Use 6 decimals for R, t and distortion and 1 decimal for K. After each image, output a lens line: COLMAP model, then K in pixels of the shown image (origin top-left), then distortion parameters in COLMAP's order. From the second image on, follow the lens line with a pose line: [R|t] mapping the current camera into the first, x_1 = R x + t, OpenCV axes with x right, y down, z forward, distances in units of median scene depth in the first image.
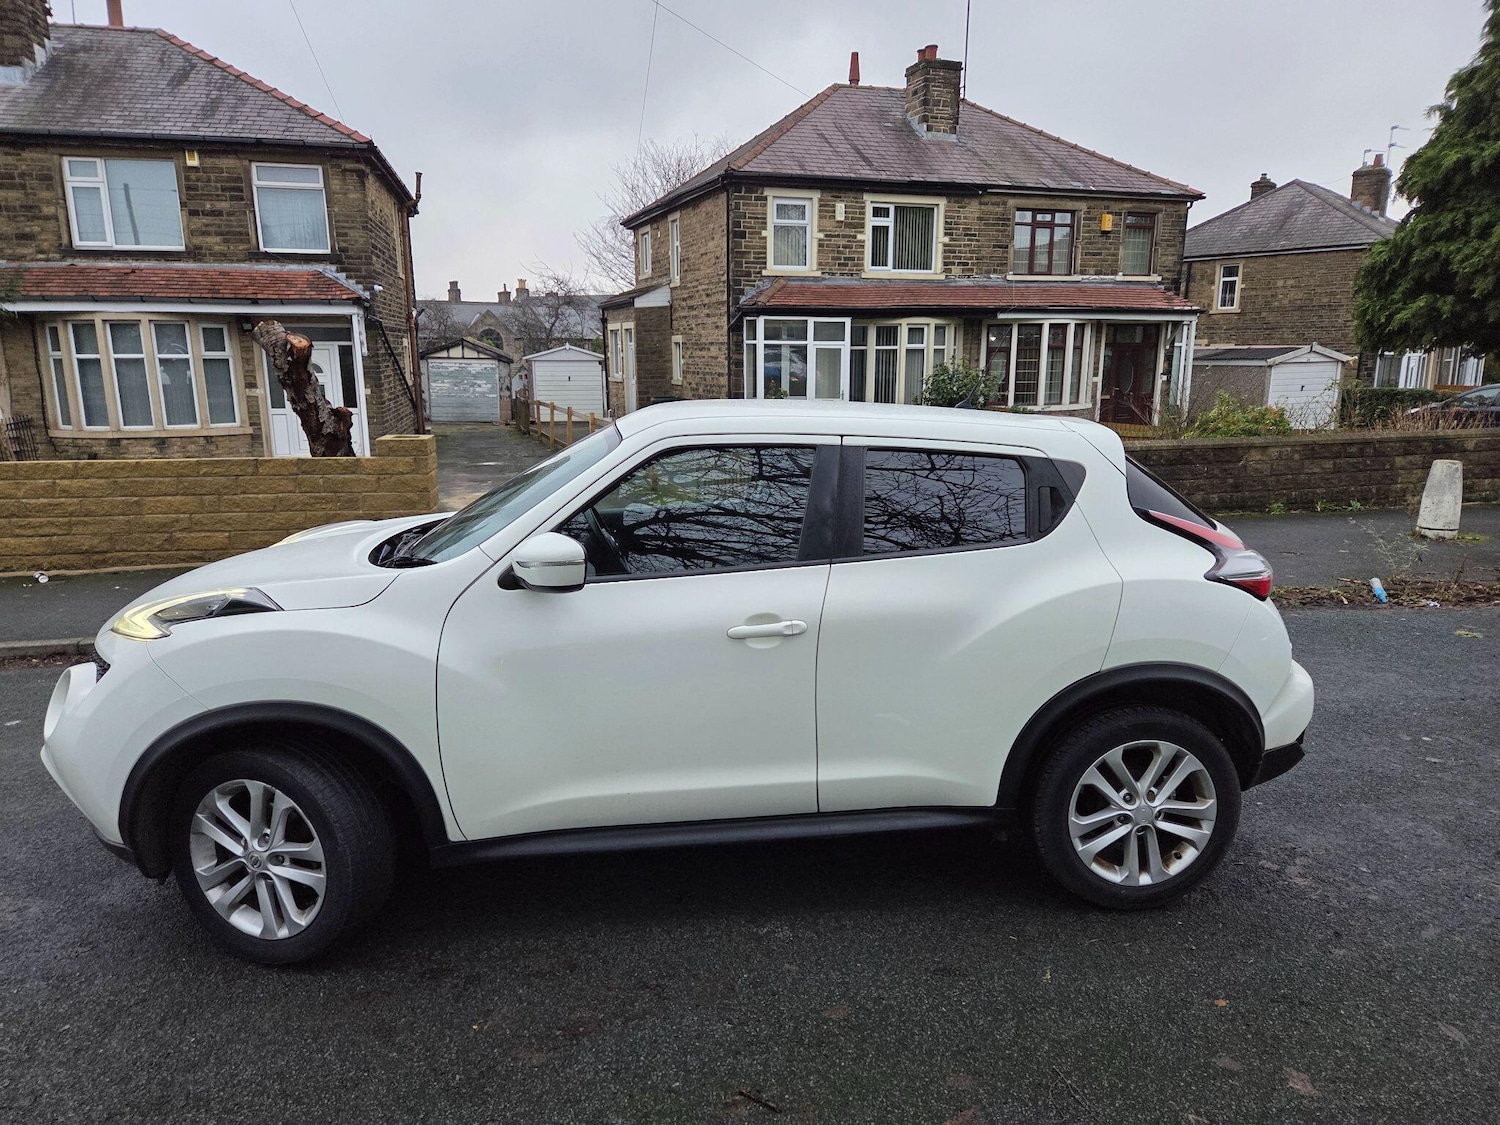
lens RADIAL K [[1000.6, 0, 752.4], [0, 1000.6, 575.4], [0, 0, 1]] dist [0.075153, -0.058768]
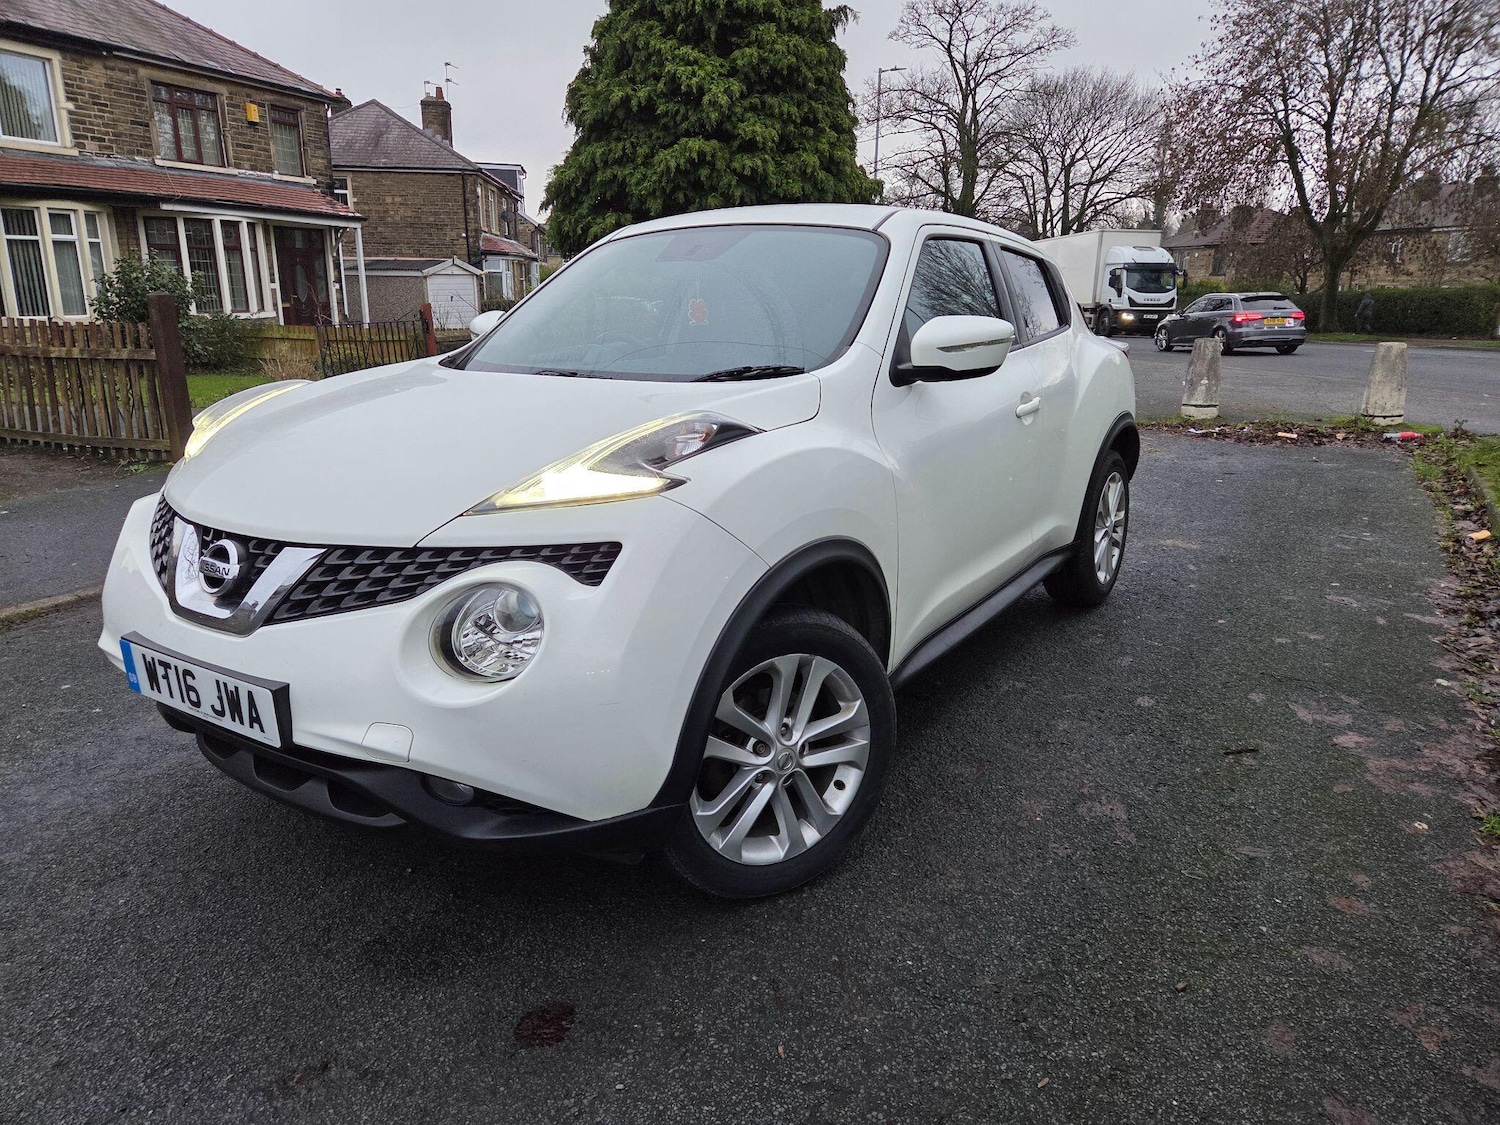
lens RADIAL K [[1000.6, 0, 741.0], [0, 1000.6, 559.1], [0, 0, 1]] dist [0.075153, -0.058768]
pose [[0.644136, -0.195416, 0.739528, -0.177214], [0.155070, 0.980101, 0.123918, 0.006103], [-0.749028, 0.034859, 0.661621, 0.086696]]
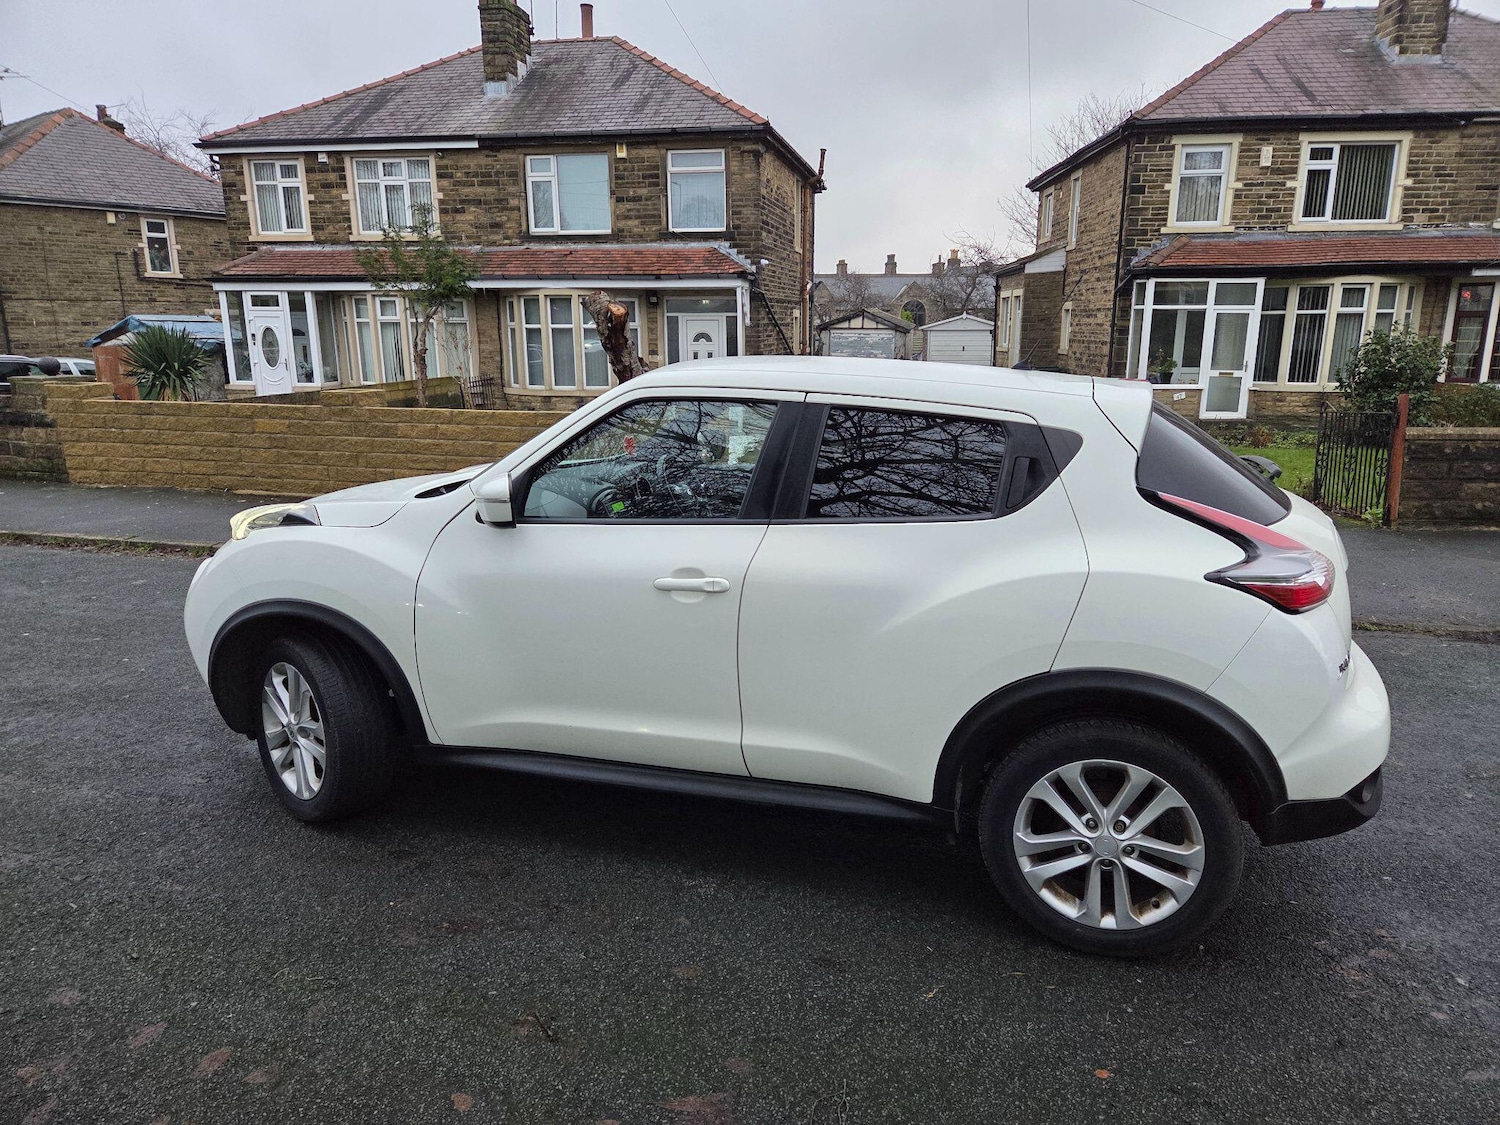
lens RADIAL K [[1000.6, 0, 765.8], [0, 1000.6, 571.6], [0, 0, 1]] dist [0.075153, -0.058768]
pose [[0.917894, 0.096220, -0.384984, 0.077508], [-0.087195, 0.995352, 0.040876, -0.000830], [0.387128, -0.003951, 0.922018, 0.018458]]
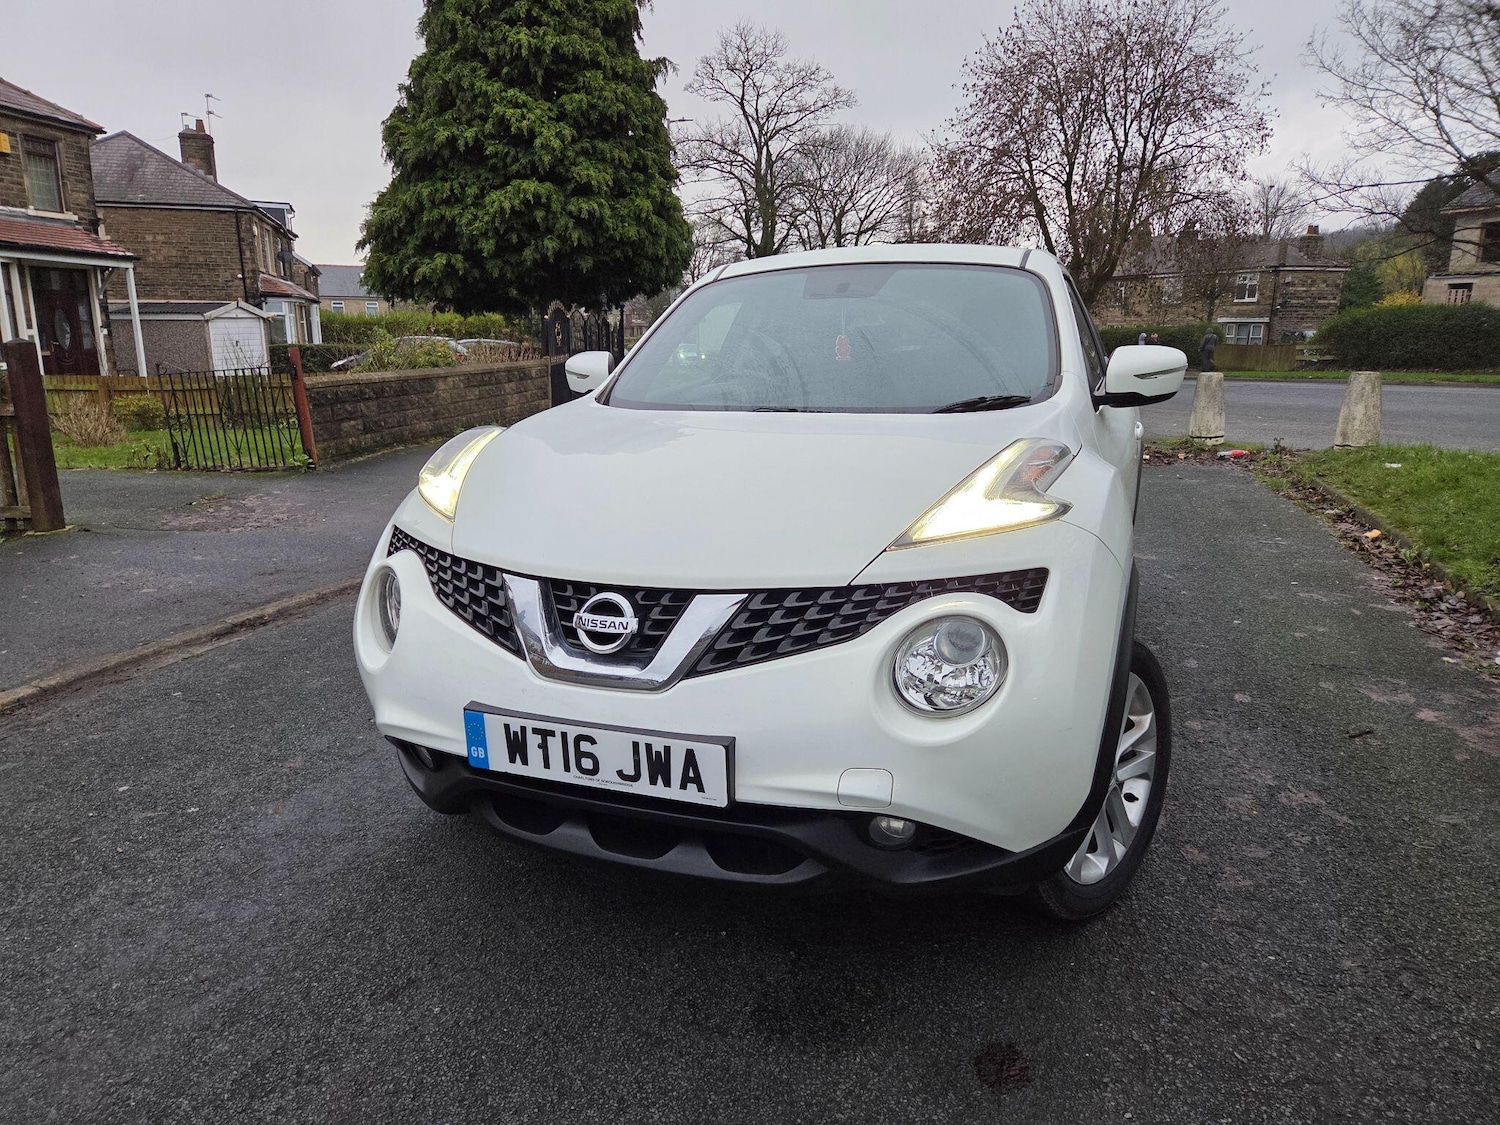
lens RADIAL K [[1000.6, 0, 740.7], [0, 1000.6, 556.1], [0, 0, 1]] dist [0.075153, -0.058768]
pose [[0.464374, -0.195738, 0.863738, -0.213808], [0.189692, 0.974620, 0.118881, -0.004544], [-0.865086, 0.108639, 0.489718, 0.141132]]
